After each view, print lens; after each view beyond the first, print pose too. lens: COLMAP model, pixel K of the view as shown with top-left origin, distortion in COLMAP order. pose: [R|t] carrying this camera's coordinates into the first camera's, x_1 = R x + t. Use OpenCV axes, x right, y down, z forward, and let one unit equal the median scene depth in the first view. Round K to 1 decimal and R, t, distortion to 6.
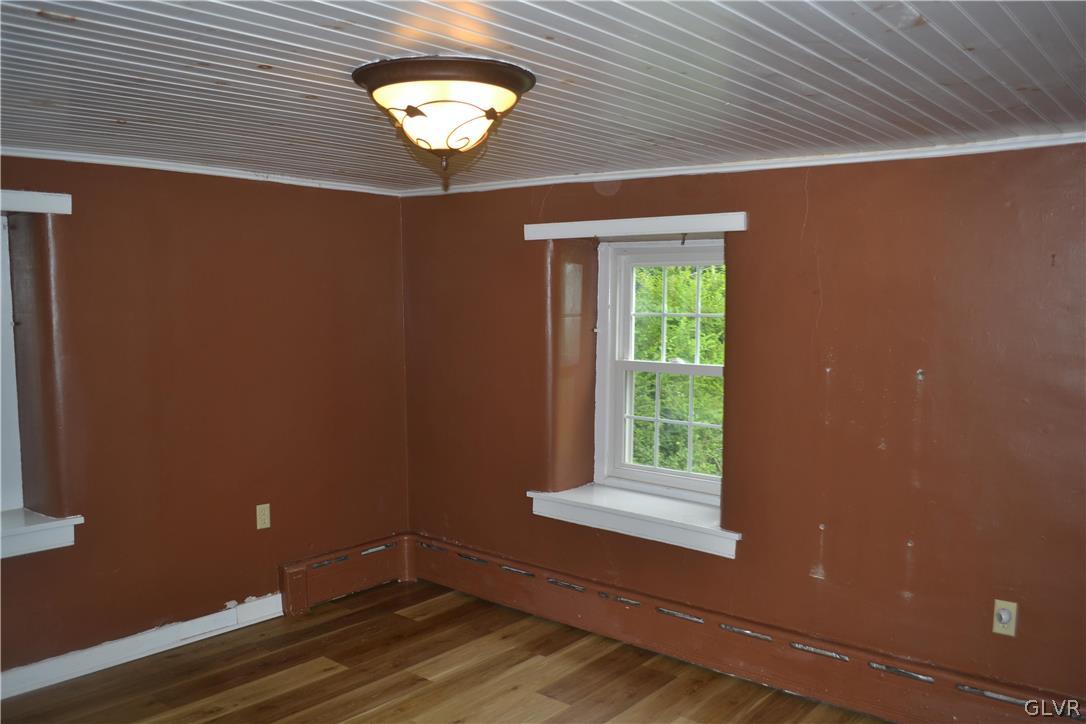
lens RADIAL K [[867.7, 0, 539.8], [0, 867.7, 376.1], [0, 0, 1]] dist [-0.086639, 0.011587]
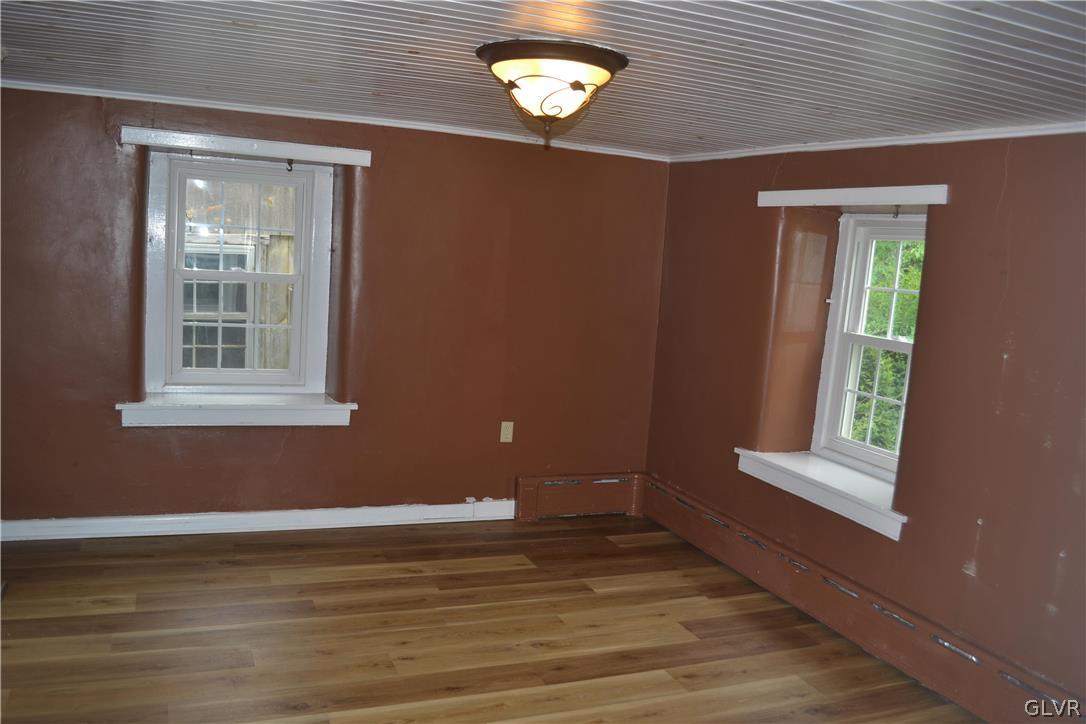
lens RADIAL K [[867.7, 0, 539.8], [0, 867.7, 376.1], [0, 0, 1]] dist [-0.086639, 0.011587]
pose [[0.888458, 0.126854, -0.441078, 0.255761], [-0.112528, 0.991918, 0.058611, 0.015020], [0.444948, -0.002440, 0.895553, -0.044008]]
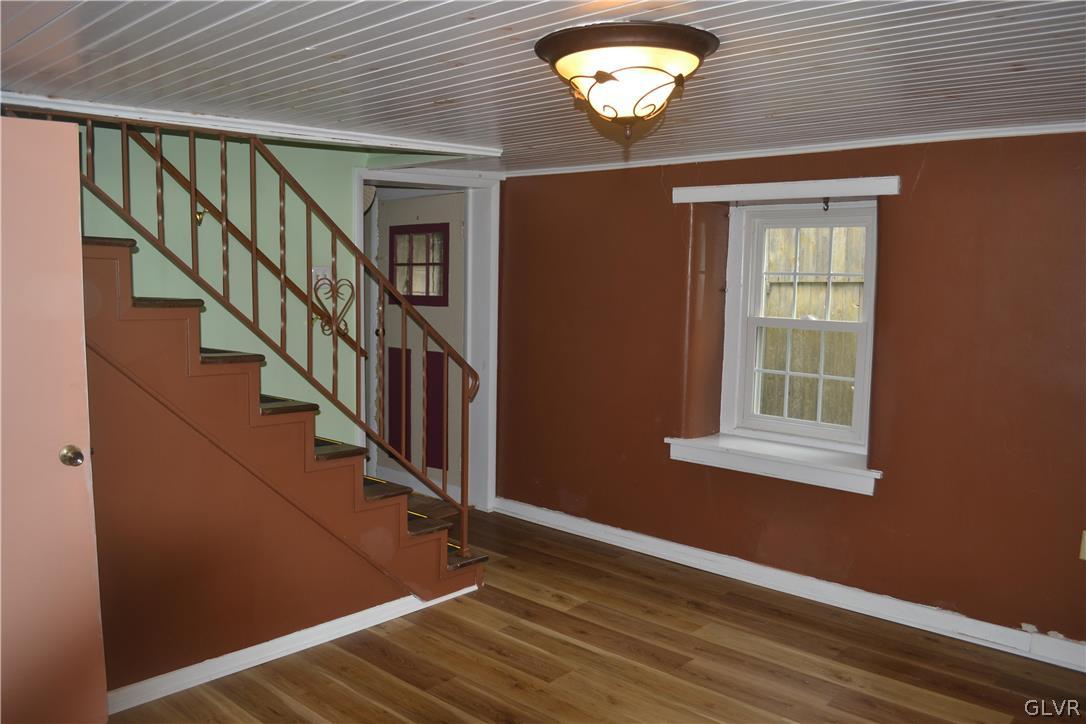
lens RADIAL K [[867.7, 0, 539.8], [0, 867.7, 376.1], [0, 0, 1]] dist [-0.086639, 0.011587]
pose [[-0.041668, 0.120680, -0.991817, 0.516515], [-0.100990, 0.987086, 0.124347, -0.046195], [0.994014, 0.105345, -0.028942, 0.541168]]
